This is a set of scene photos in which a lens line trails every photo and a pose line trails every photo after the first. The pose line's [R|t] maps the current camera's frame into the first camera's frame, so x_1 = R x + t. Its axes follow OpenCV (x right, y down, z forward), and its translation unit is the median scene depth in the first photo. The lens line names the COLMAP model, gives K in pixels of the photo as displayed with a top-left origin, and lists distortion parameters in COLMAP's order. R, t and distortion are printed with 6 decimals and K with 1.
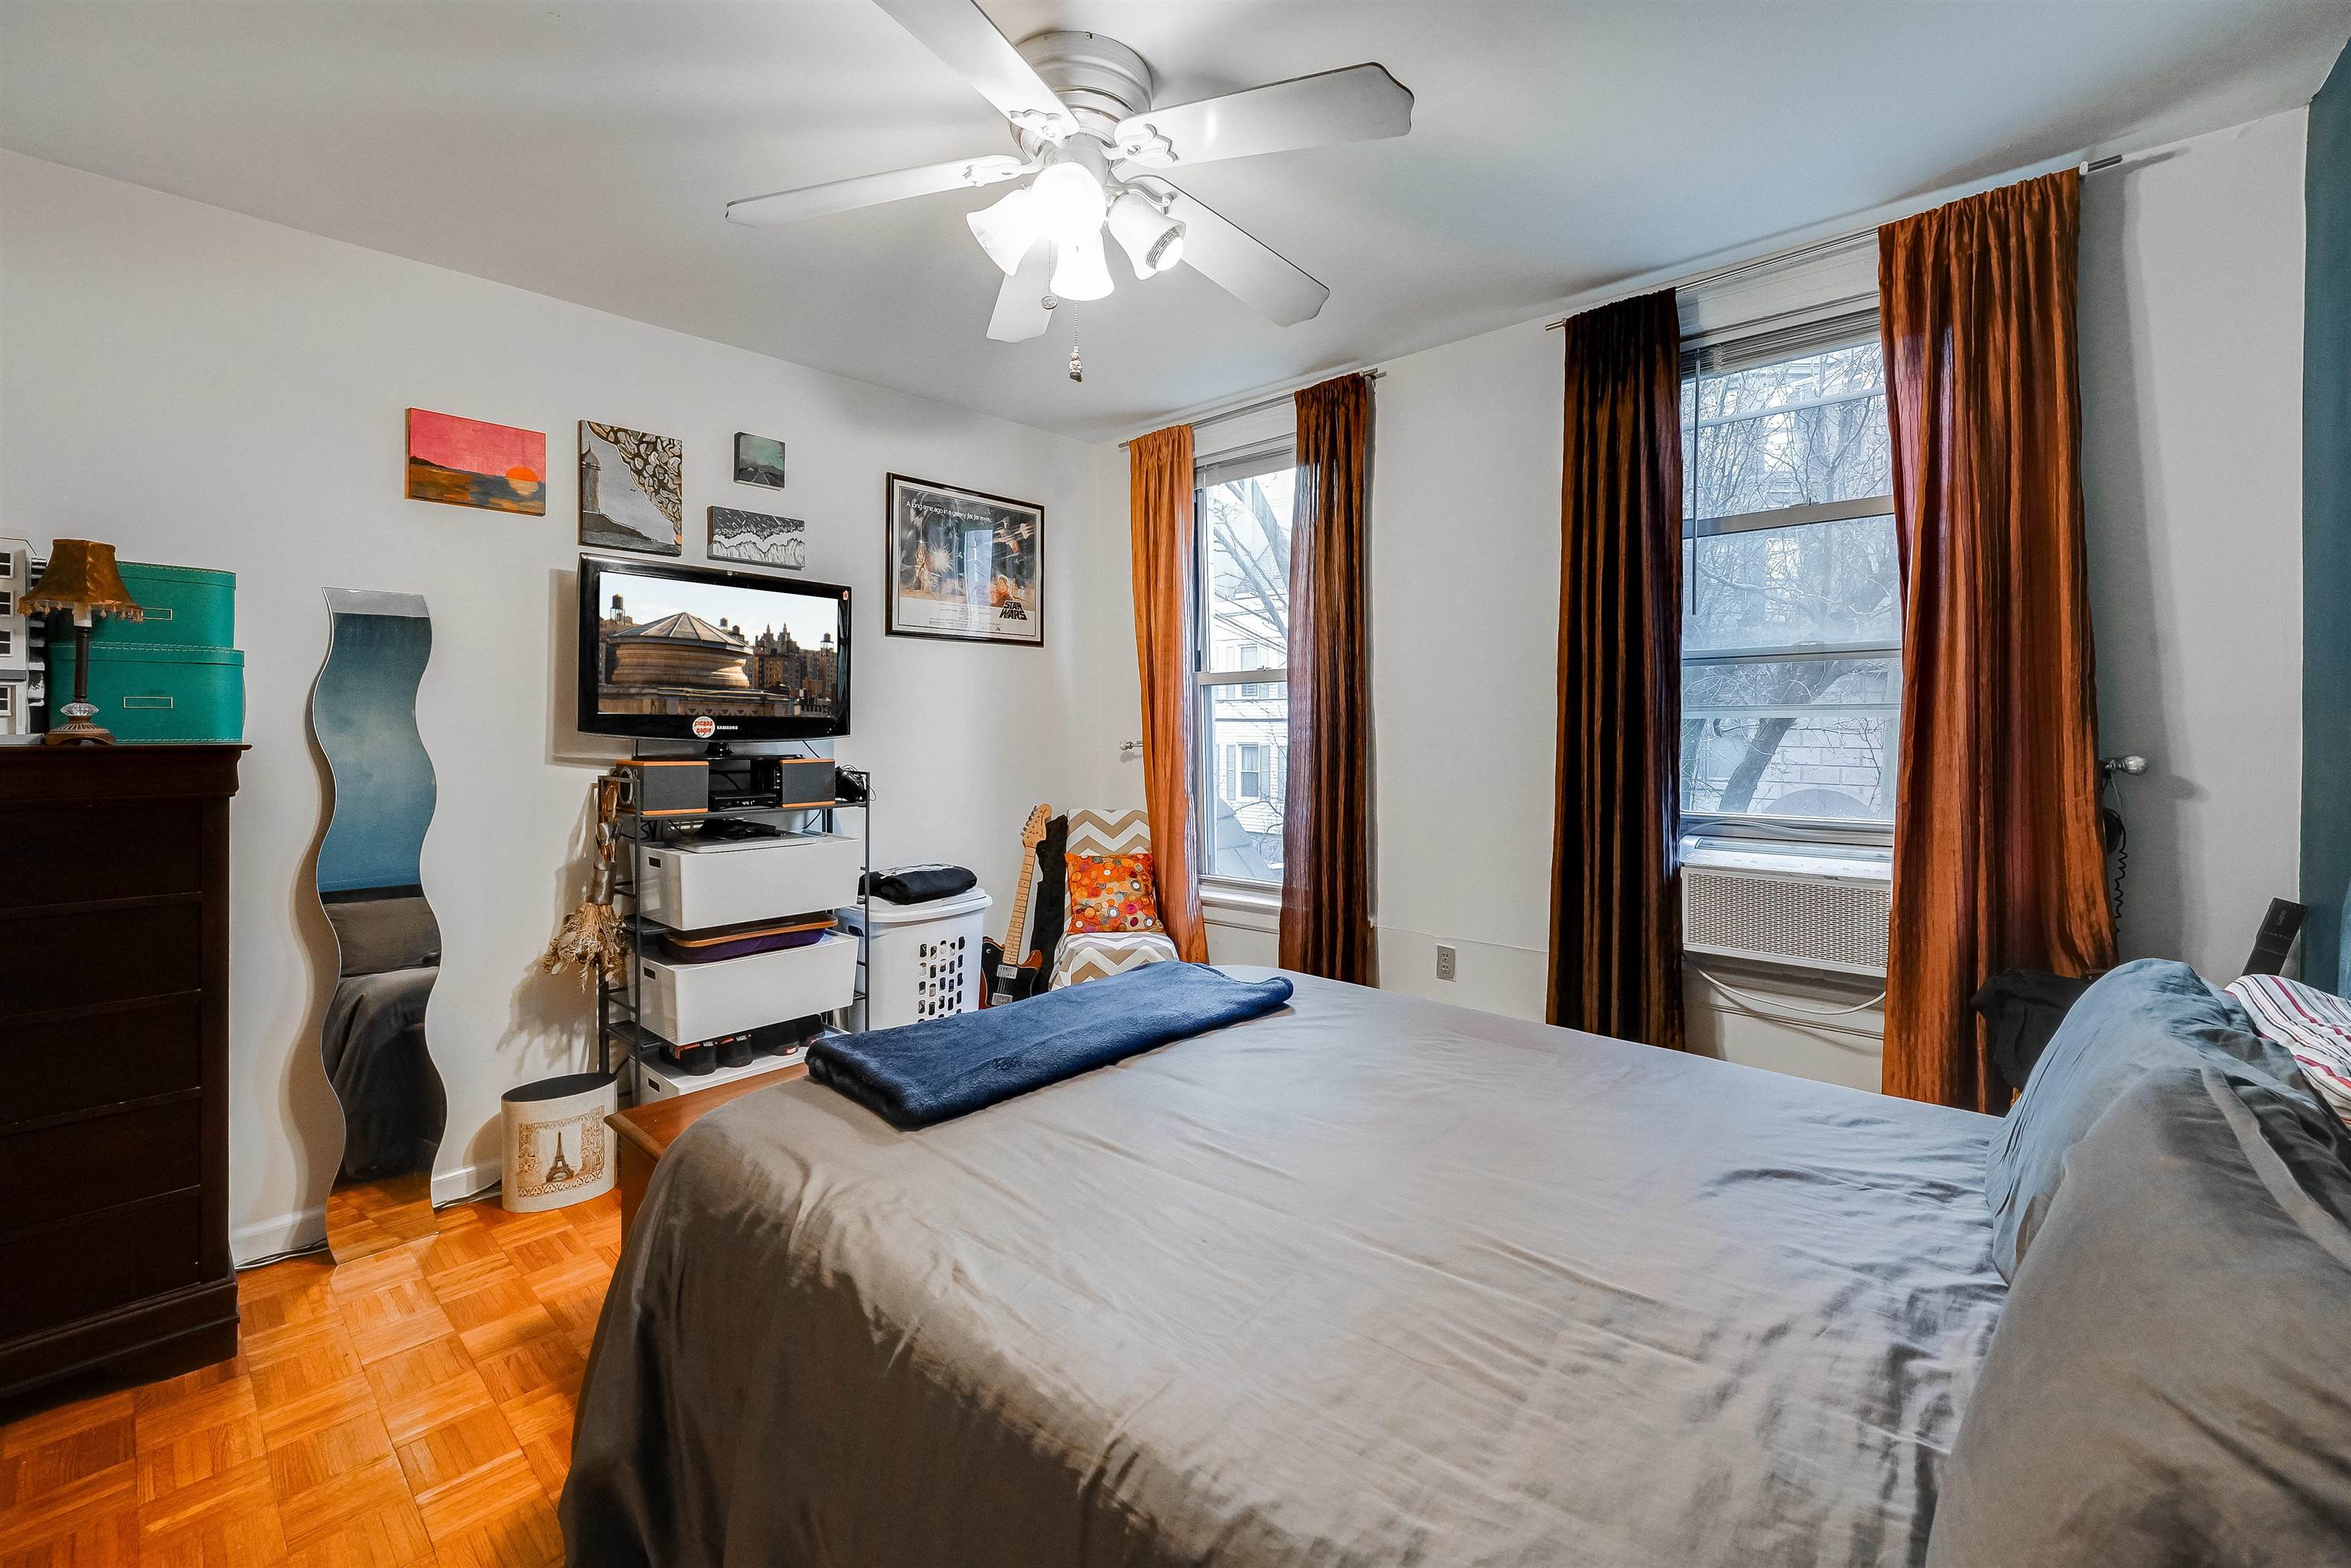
lens RADIAL K [[956.3, 0, 1100.1], [0, 956.3, 685.2], [0, 0, 1]] dist [-0.013892, 0.003839]
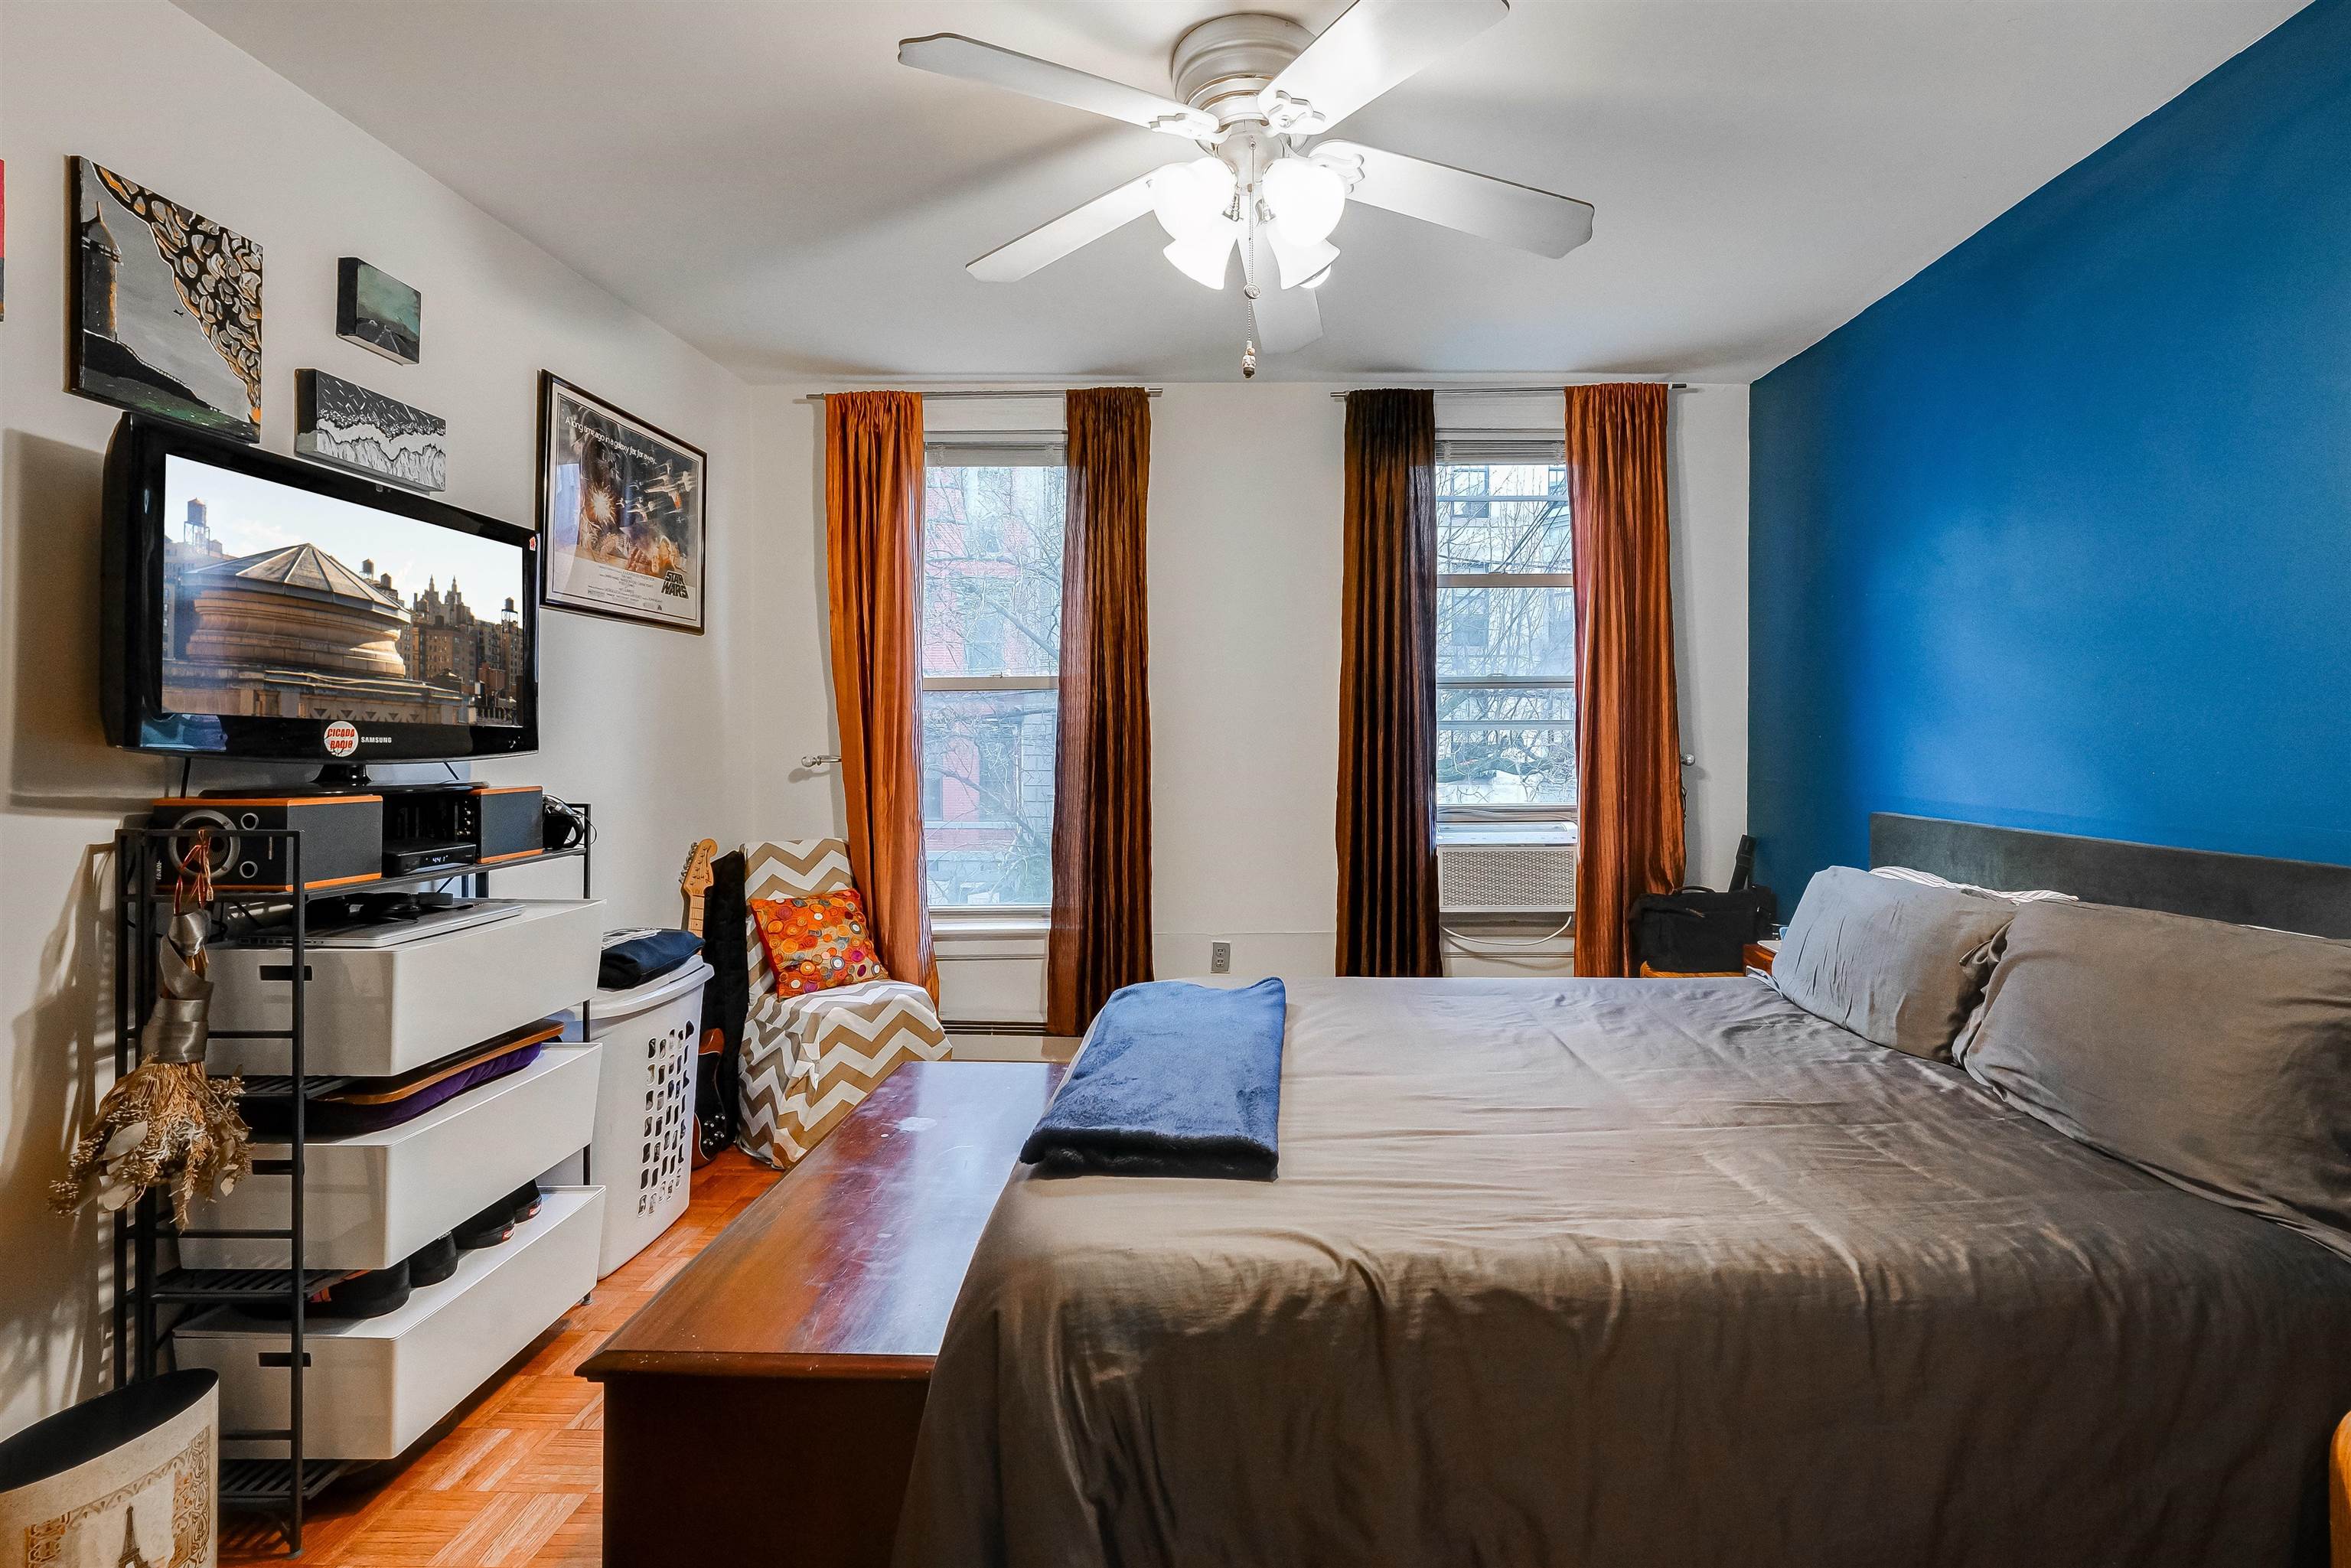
lens RADIAL K [[1060.3, 0, 1167.5], [0, 1060.3, 688.7], [0, 0, 1]] dist [-0.001241, -0.000974]
pose [[0.738501, 0.030242, 0.673574, -0.462542], [-0.026184, 0.999526, -0.016170, 0.009112], [-0.673744, -0.005695, 0.738943, 0.151511]]
